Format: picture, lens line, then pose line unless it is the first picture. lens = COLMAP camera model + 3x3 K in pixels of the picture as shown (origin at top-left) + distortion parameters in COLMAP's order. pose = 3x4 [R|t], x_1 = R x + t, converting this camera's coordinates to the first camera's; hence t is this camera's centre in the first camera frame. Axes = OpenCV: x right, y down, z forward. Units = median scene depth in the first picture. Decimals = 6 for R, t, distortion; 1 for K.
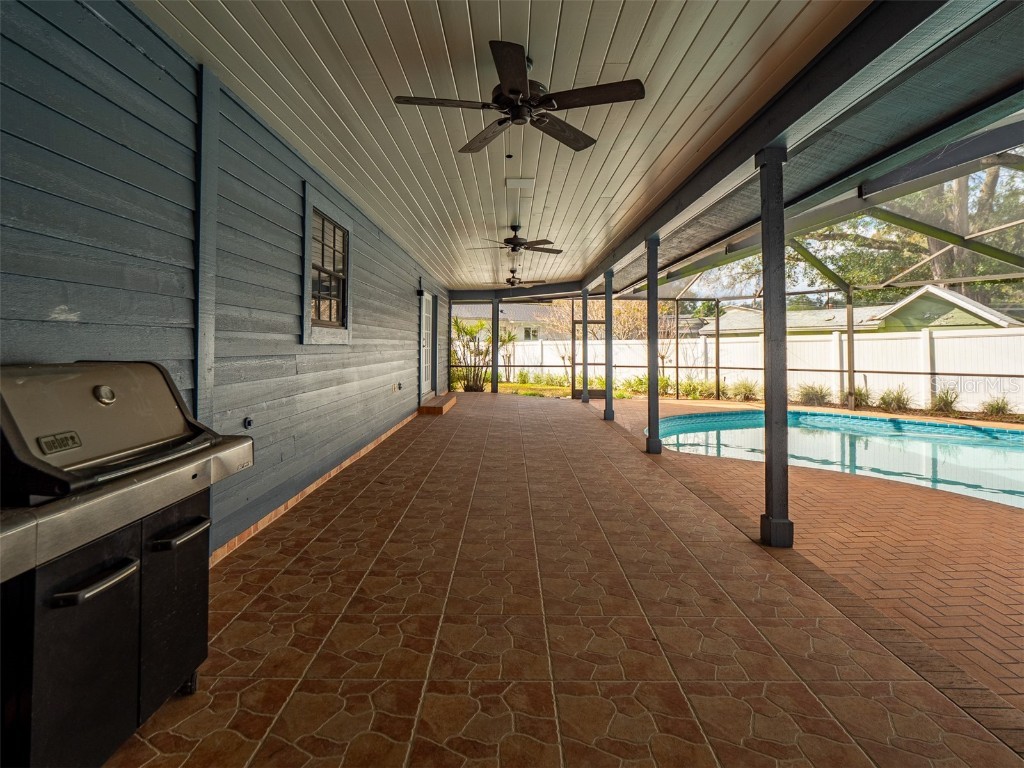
lens RADIAL K [[520.6, 0, 509.0], [0, 520.6, 346.7], [0, 0, 1]] dist [-0.001508, -0.002619]
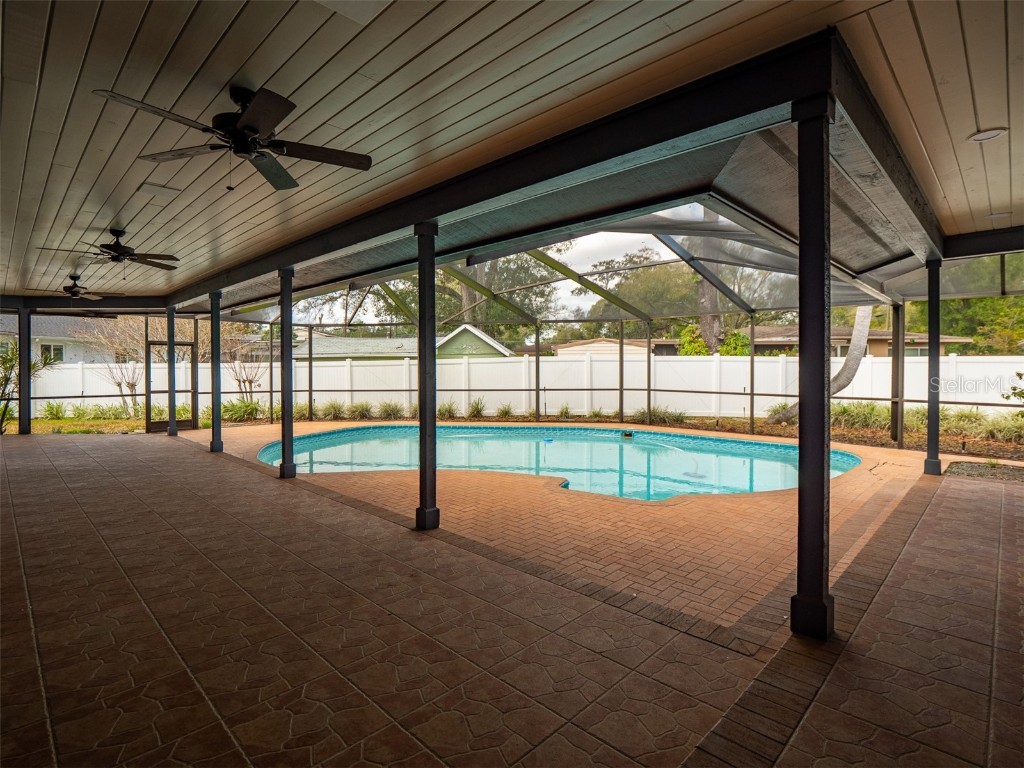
lens RADIAL K [[517.3, 0, 510.4], [0, 517.3, 380.9], [0, 0, 1]] dist [-0.012369, -0.002170]
pose [[0.695795, -0.020415, 0.717951, -0.150769], [0.002526, 0.999659, 0.025977, -0.012197], [-0.718236, -0.016261, 0.695609, -0.024453]]
